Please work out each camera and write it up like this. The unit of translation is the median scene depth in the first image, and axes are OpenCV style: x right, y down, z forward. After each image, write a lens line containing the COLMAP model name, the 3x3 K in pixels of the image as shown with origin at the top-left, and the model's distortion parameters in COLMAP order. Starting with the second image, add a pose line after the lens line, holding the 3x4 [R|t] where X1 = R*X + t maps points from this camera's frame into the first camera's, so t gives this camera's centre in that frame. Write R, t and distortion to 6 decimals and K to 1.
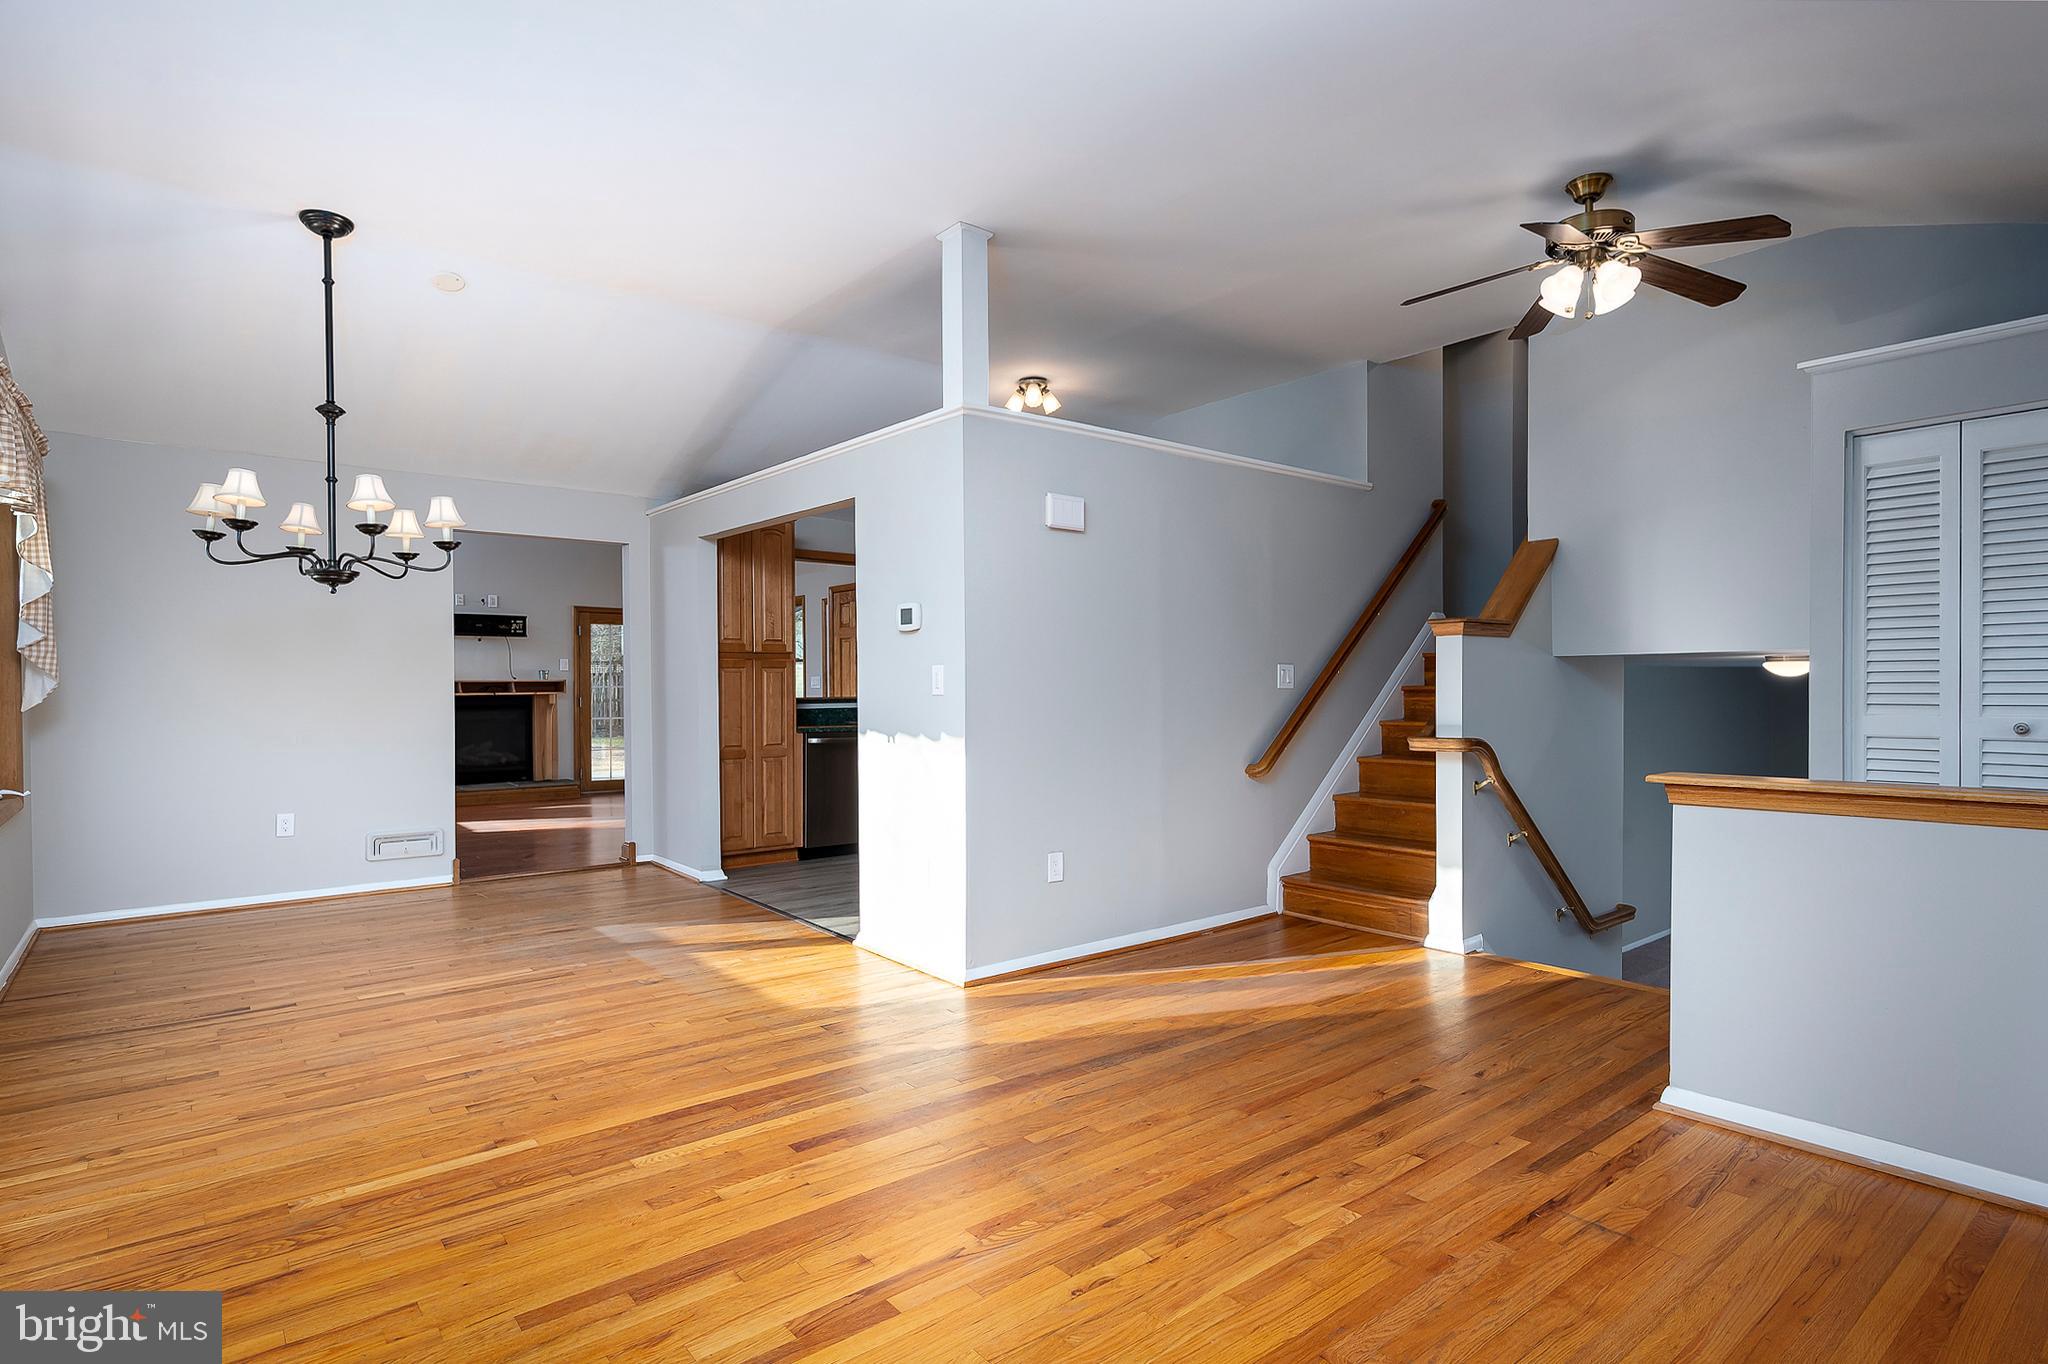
lens RADIAL K [[1065.6, 0, 1060.5], [0, 1065.6, 699.1], [0, 0, 1]] dist [-0.003818, 0.001534]
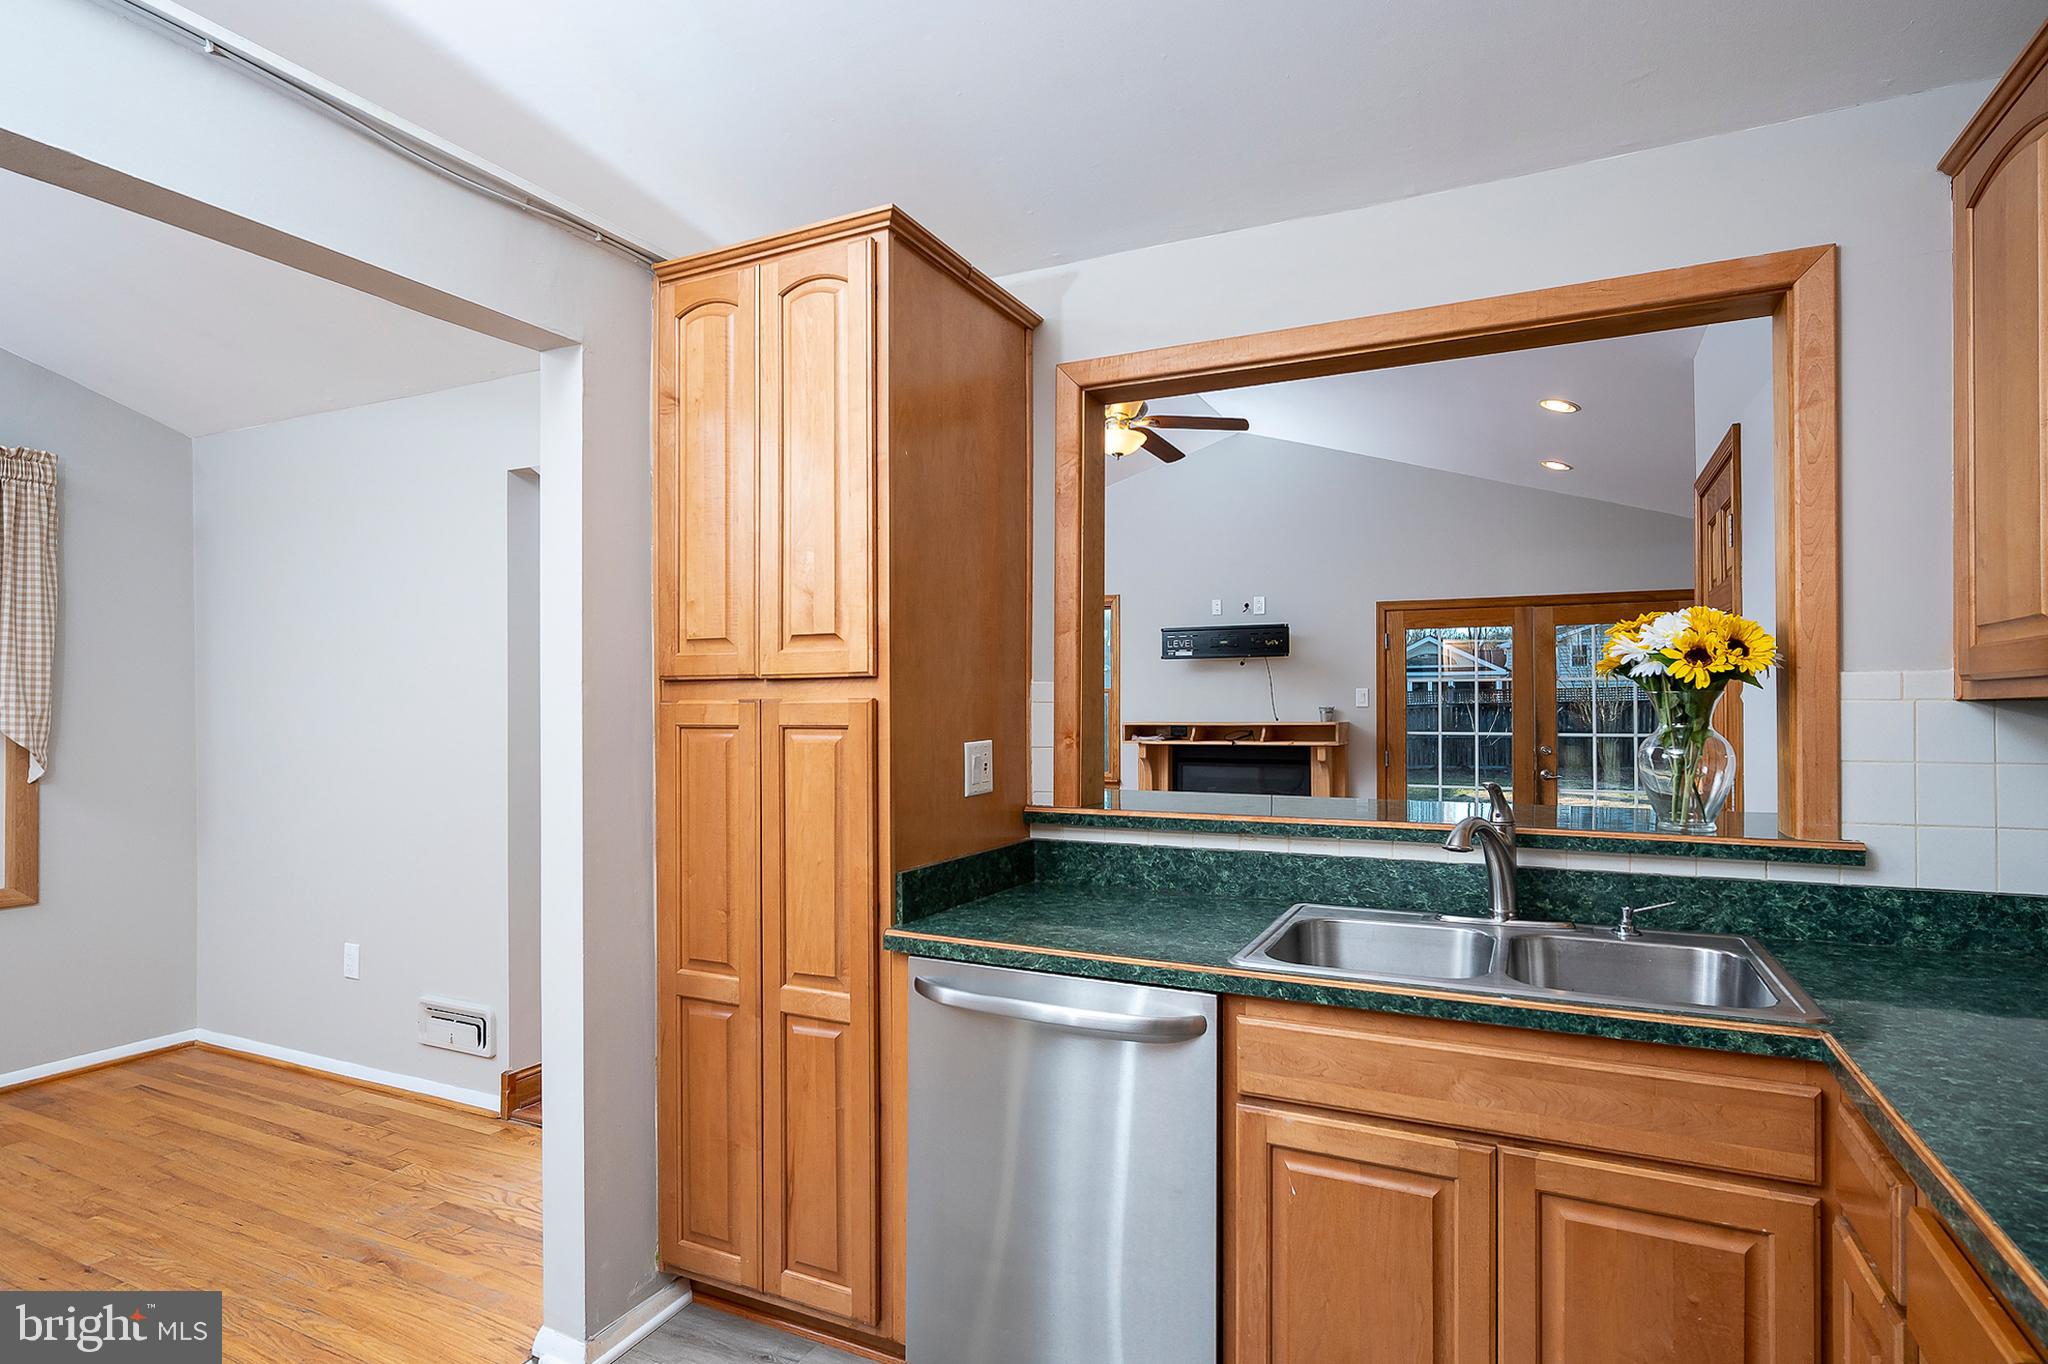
lens RADIAL K [[1038.3, 0, 1026.2], [0, 1038.3, 696.9], [0, 0, 1]] dist [-0.001372, -0.000091]
pose [[0.387788, -0.012446, -0.921665, 0.049351], [-0.009590, 0.999800, -0.017537, -0.051668], [0.921699, 0.015640, 0.387591, 1.493960]]
